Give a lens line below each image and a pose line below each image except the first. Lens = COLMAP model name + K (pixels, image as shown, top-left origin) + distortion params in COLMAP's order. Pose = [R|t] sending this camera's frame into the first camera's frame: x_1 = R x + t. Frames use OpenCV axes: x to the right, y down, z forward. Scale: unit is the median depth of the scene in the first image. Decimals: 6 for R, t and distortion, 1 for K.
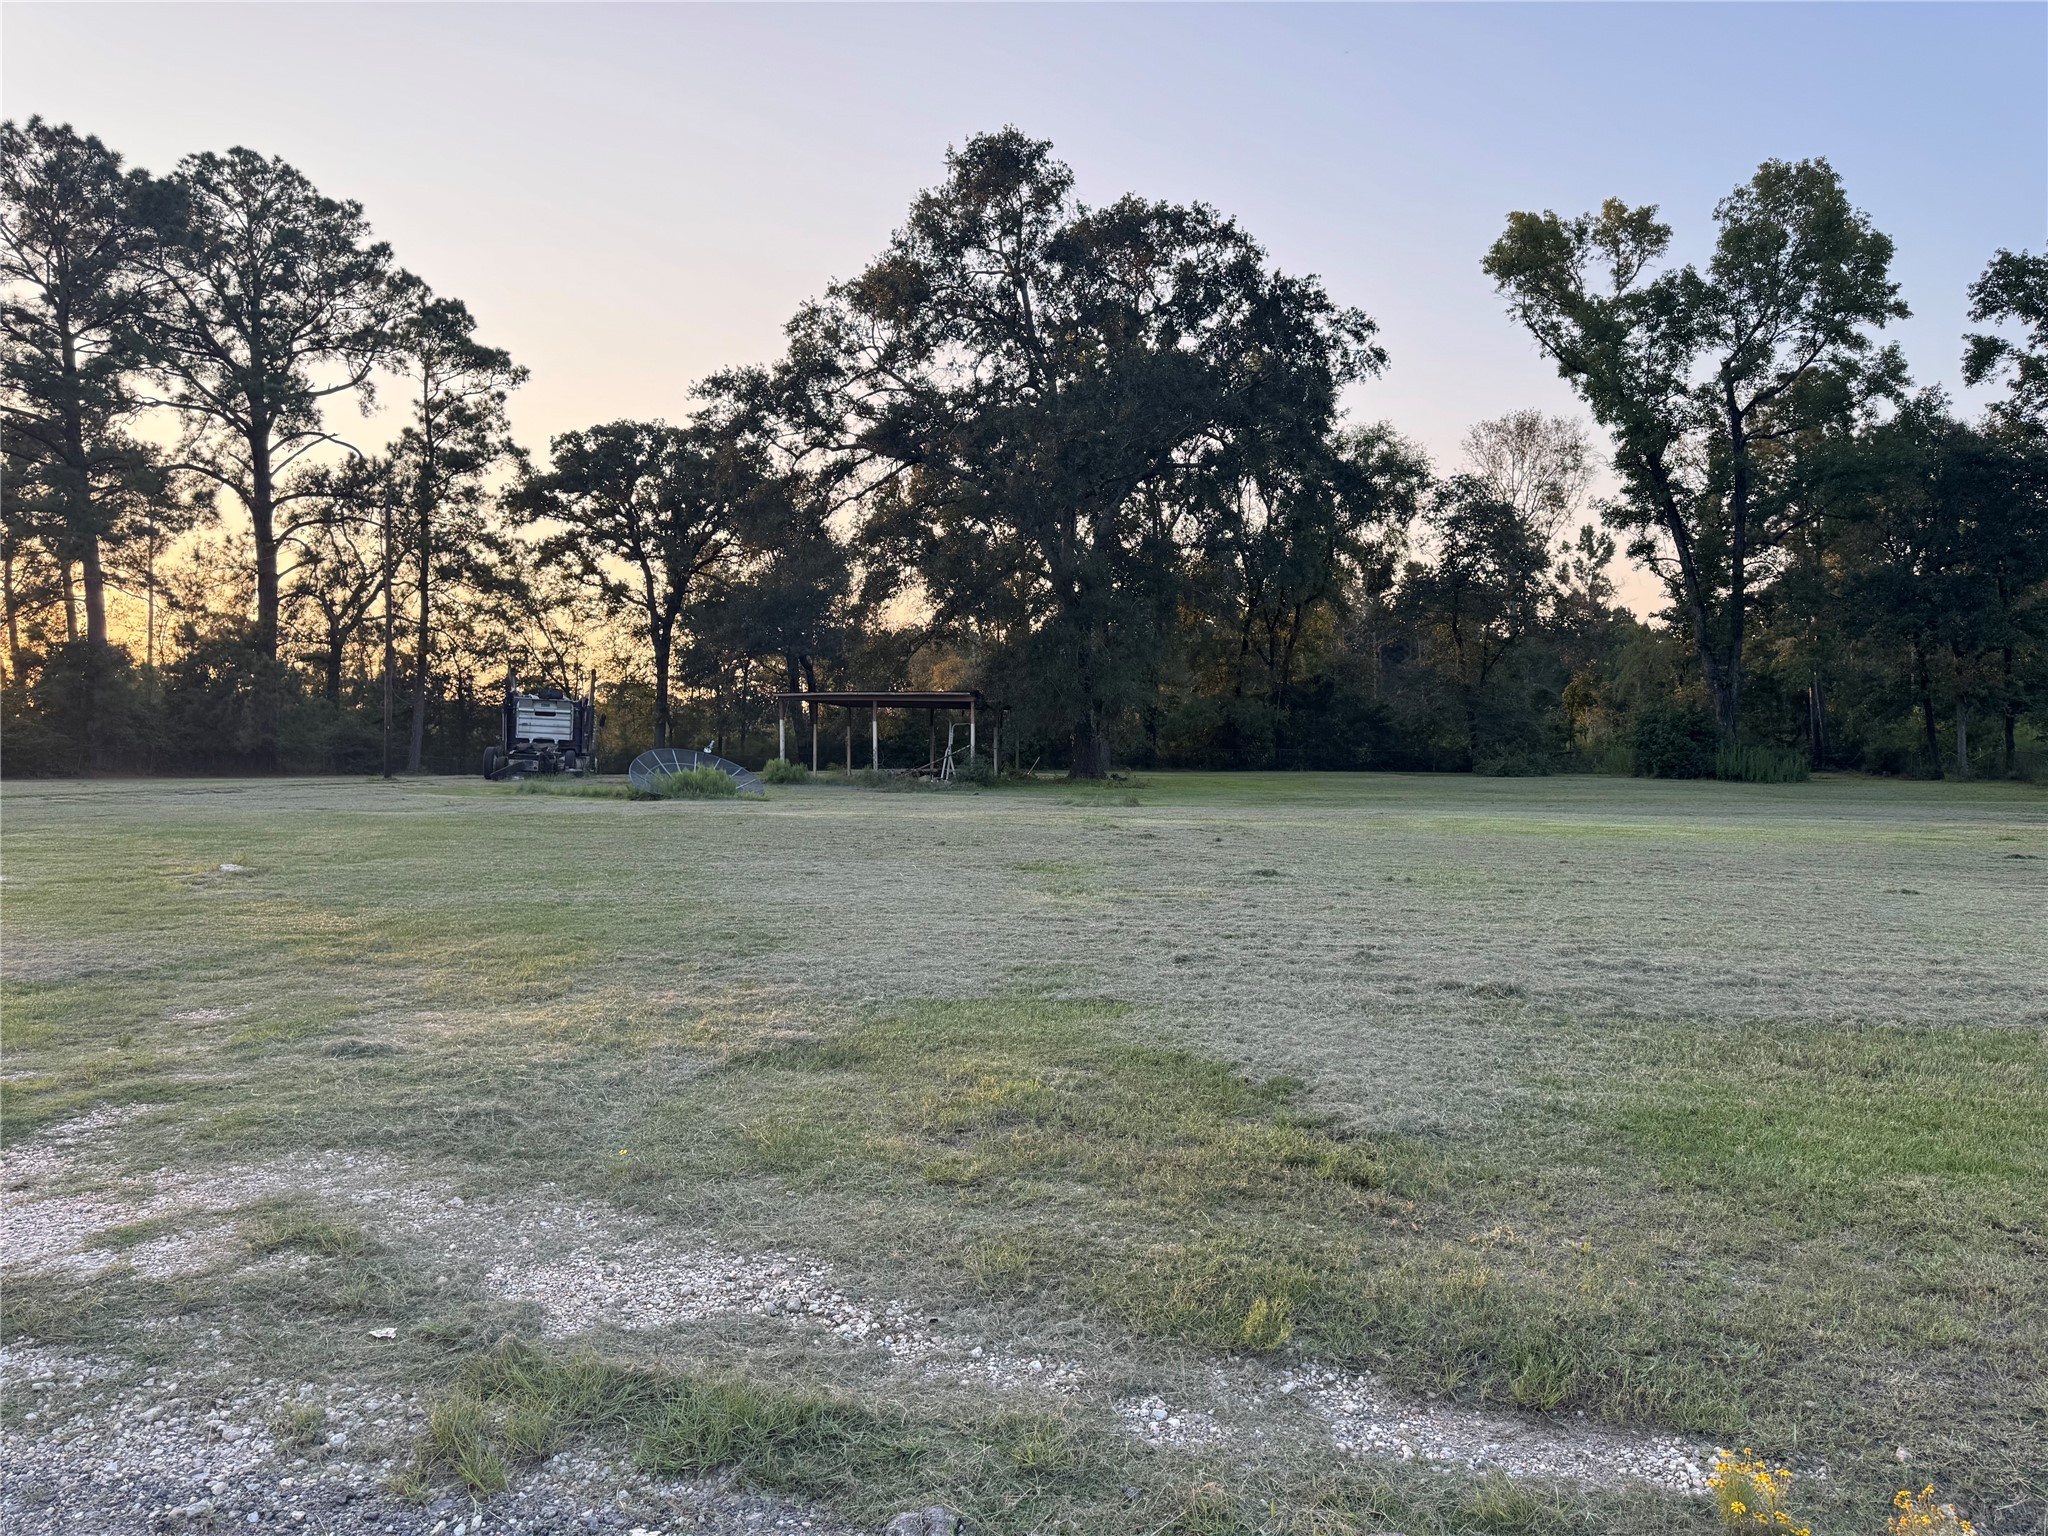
lens RADIAL K [[1409.2, 0, 1023.5], [0, 1409.2, 775.5], [0, 0, 1]] dist [0.051647, -0.072356]
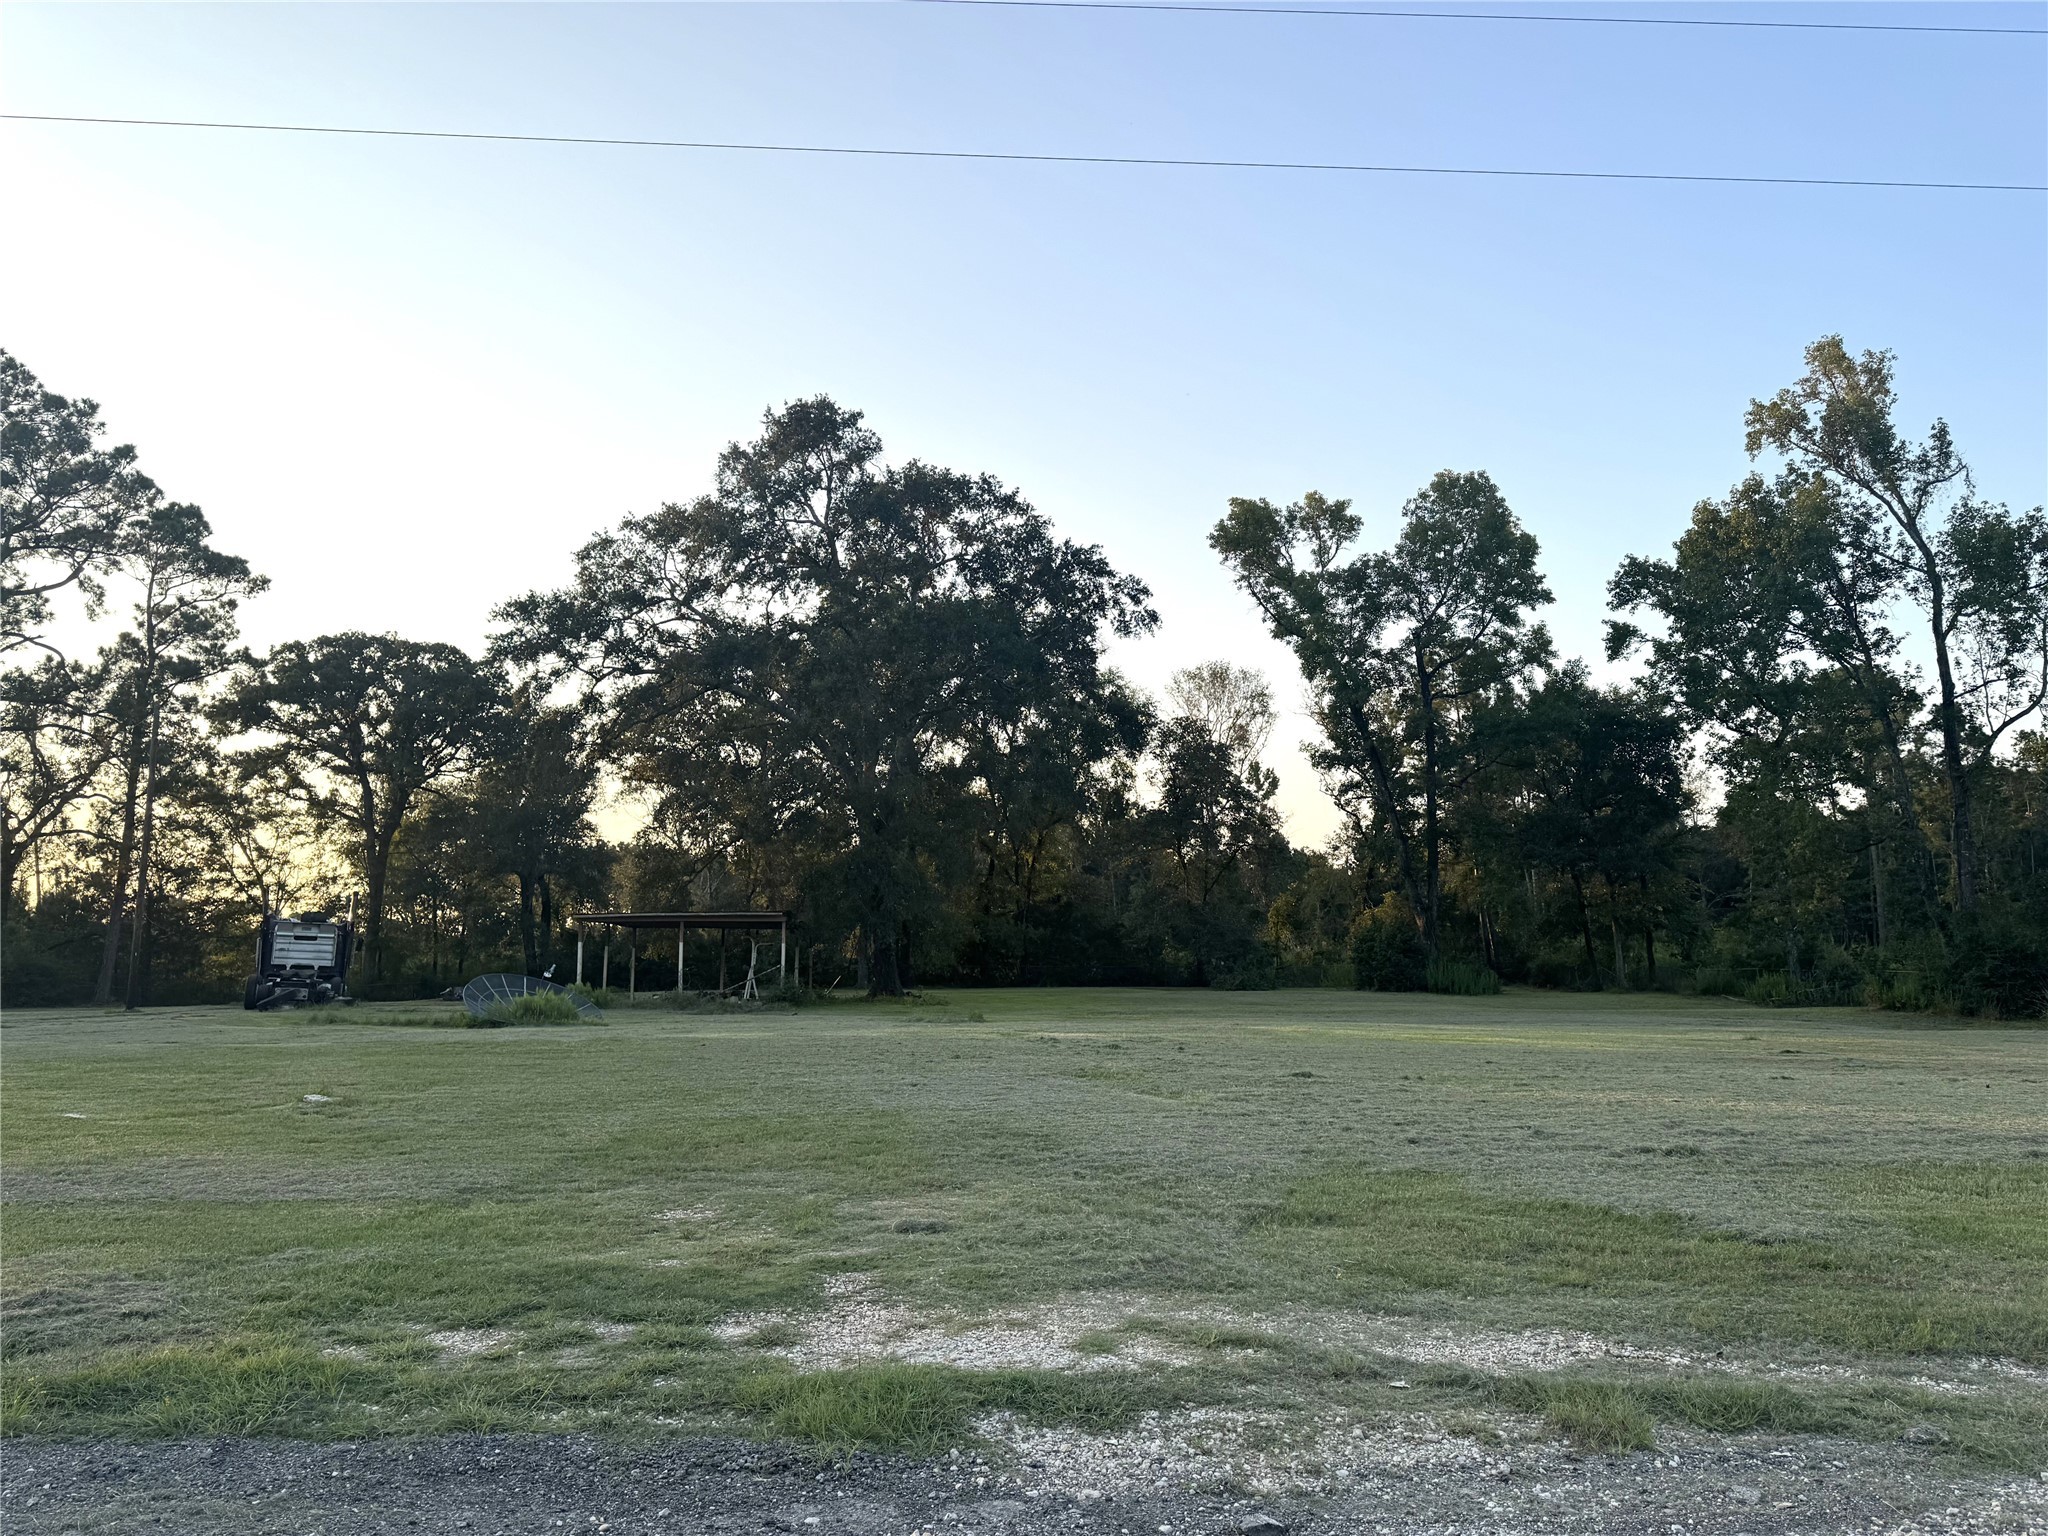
lens RADIAL K [[1409.2, 0, 1013.3], [0, 1409.2, 768.9], [0, 0, 1]] dist [0.051647, -0.072356]
pose [[0.973657, 0.023786, 0.226773, -0.096870], [0.012454, 0.987512, -0.157054, -0.000231], [-0.227676, 0.155741, 0.961201, -0.032489]]
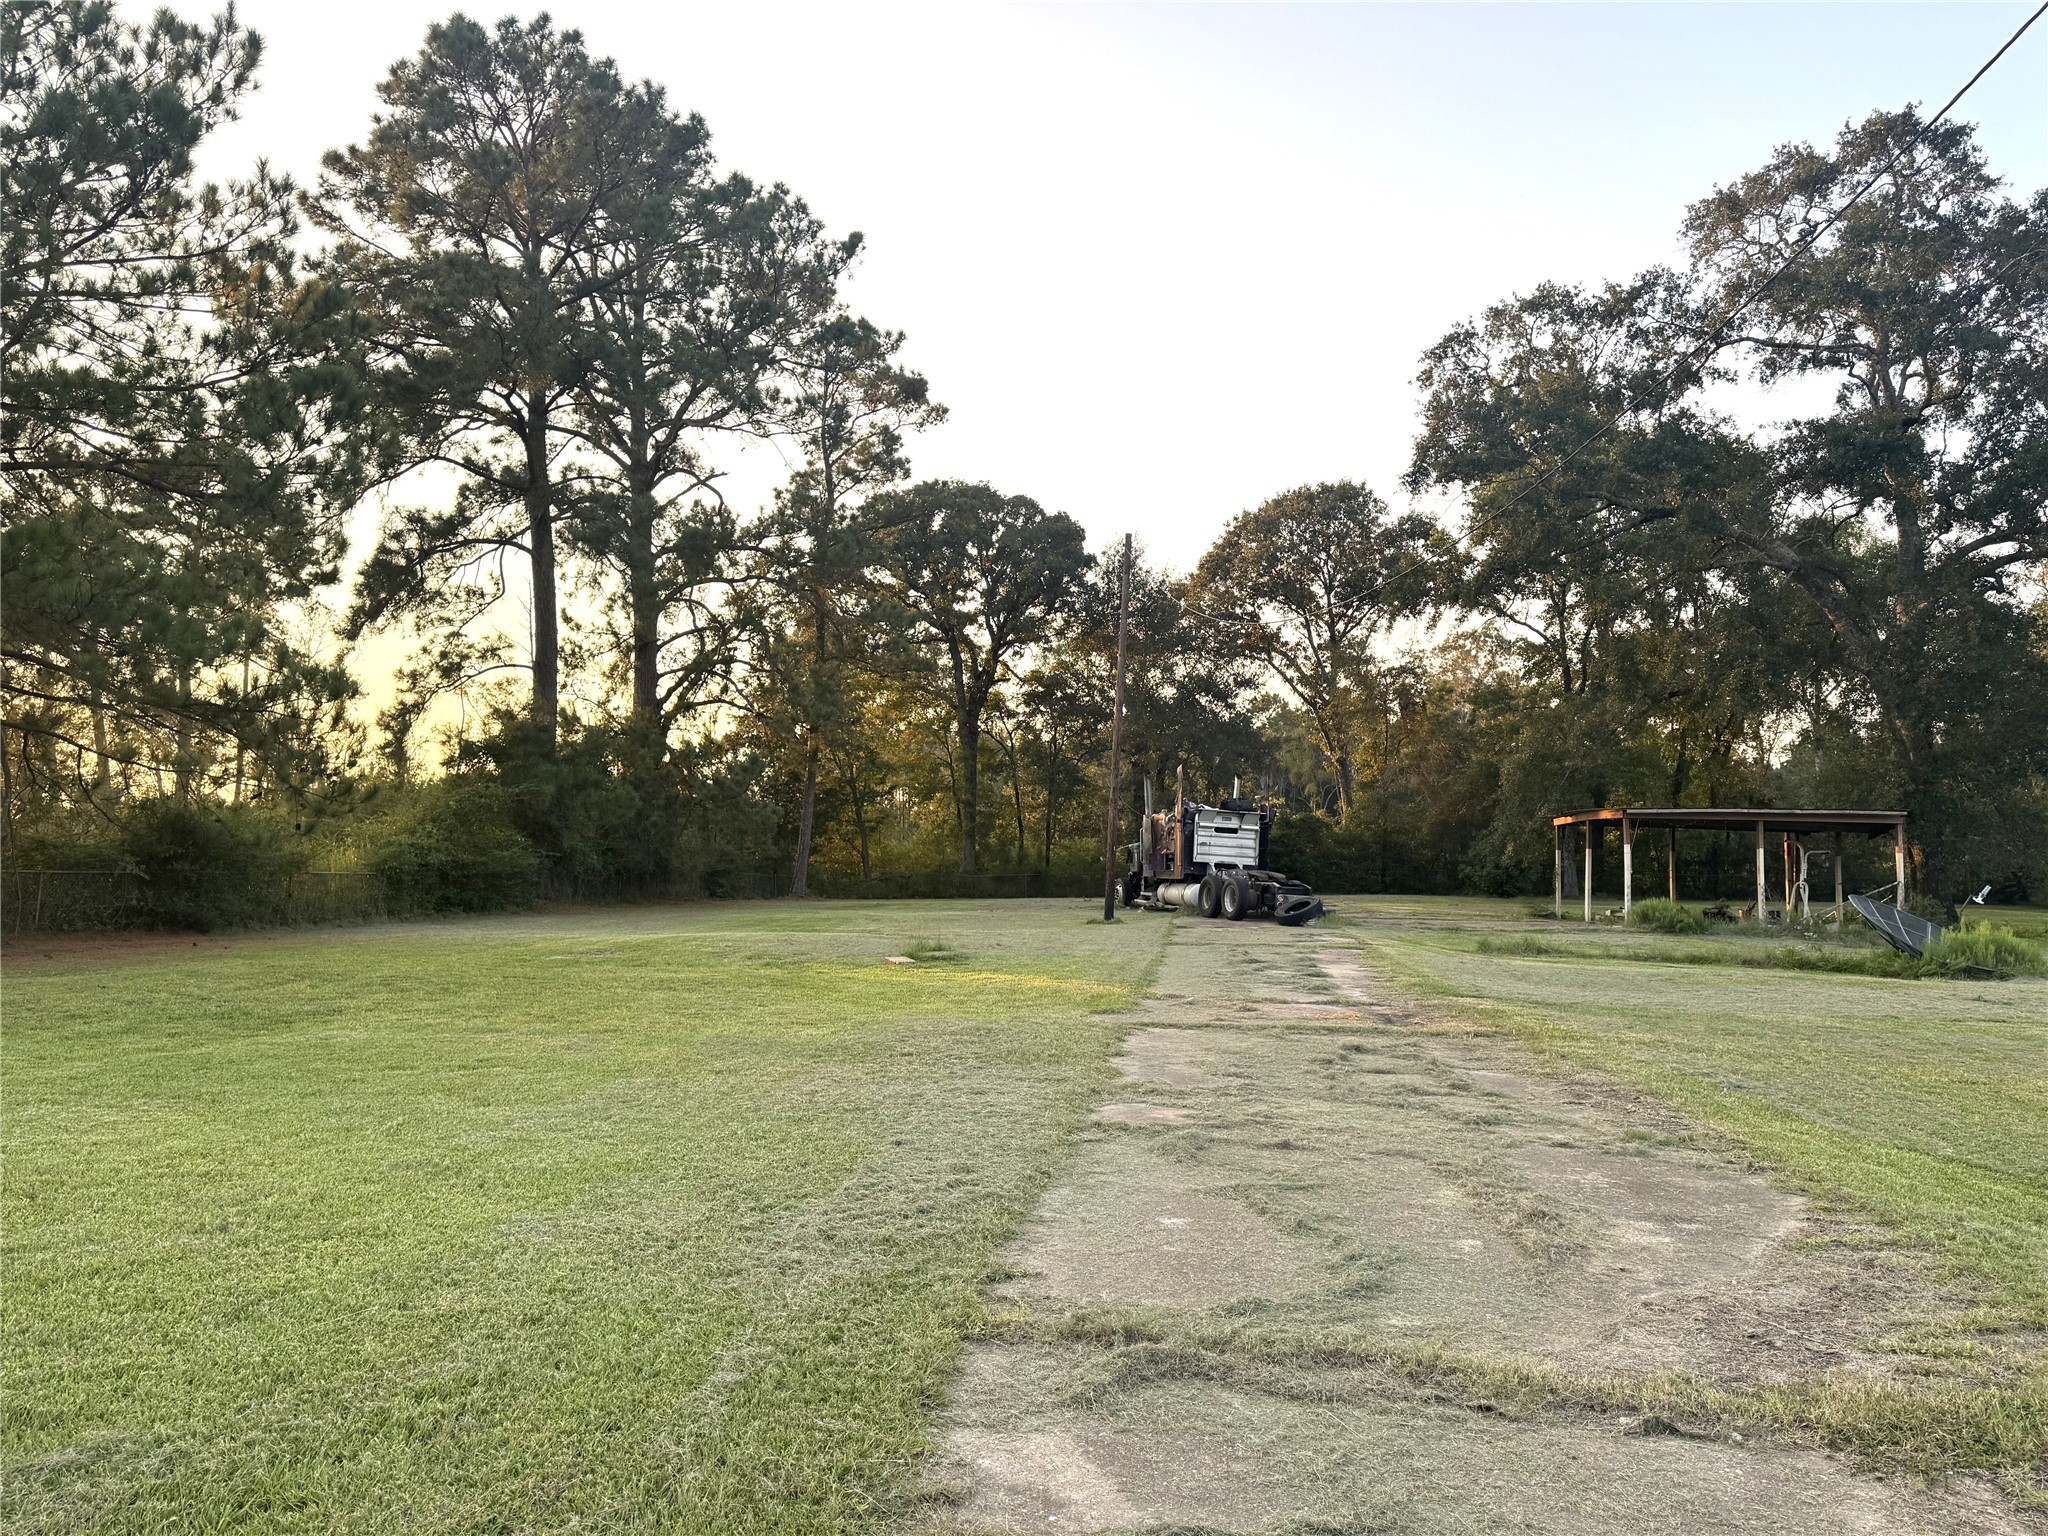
lens RADIAL K [[1409.2, 0, 1033.8], [0, 1409.2, 782.7], [0, 0, 1]] dist [0.051647, -0.072356]
pose [[0.993468, 0.016993, 0.112835, -0.526228], [-0.009460, 0.997711, -0.066959, -0.017307], [-0.113714, 0.065454, 0.991355, 0.258666]]
